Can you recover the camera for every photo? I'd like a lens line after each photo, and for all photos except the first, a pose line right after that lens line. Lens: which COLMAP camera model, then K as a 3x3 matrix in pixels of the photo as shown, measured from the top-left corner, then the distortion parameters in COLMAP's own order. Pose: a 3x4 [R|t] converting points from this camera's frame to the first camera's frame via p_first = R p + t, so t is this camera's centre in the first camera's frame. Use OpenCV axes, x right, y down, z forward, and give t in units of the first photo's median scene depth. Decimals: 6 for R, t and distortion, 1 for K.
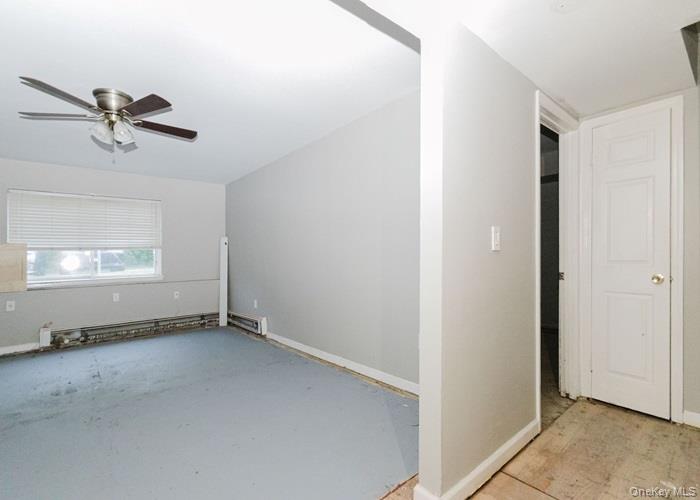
lens RADIAL K [[324.9, 0, 350.0], [0, 324.9, 250.0], [0, 0, 1]] dist [0.003198, 0.000079]
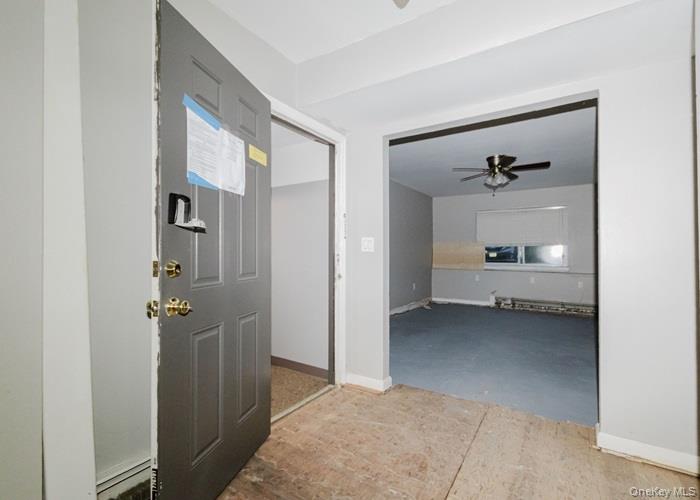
lens RADIAL K [[324.9, 0, 350.0], [0, 324.9, 250.0], [0, 0, 1]] dist [0.003198, 0.000079]
pose [[0.282031, 0.011131, -0.959341, 0.408753], [-0.003285, 0.999938, 0.010636, 0.004603], [0.959400, 0.000152, 0.282050, -0.142218]]
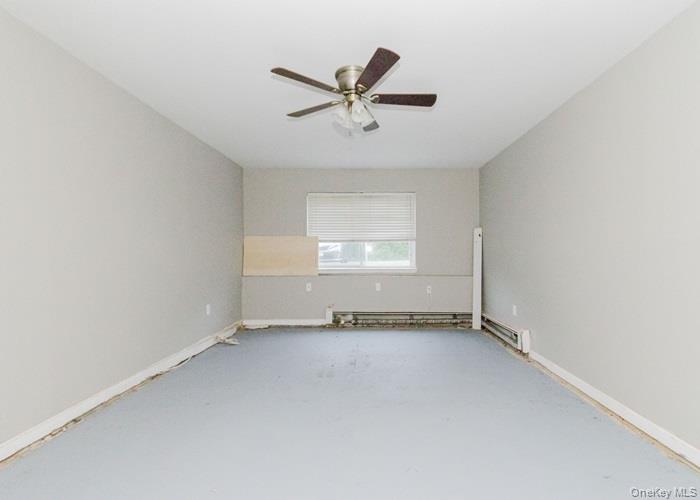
lens RADIAL K [[329.0, 0, 378.9], [0, 329.0, 241.4], [0, 0, 1]] dist [0.019703, 0.000127]
pose [[0.775308, 0.000645, -0.631583, -0.040989], [-0.005565, 0.999968, -0.005810, 0.004157], [0.631559, 0.008019, 0.775286, 0.177777]]
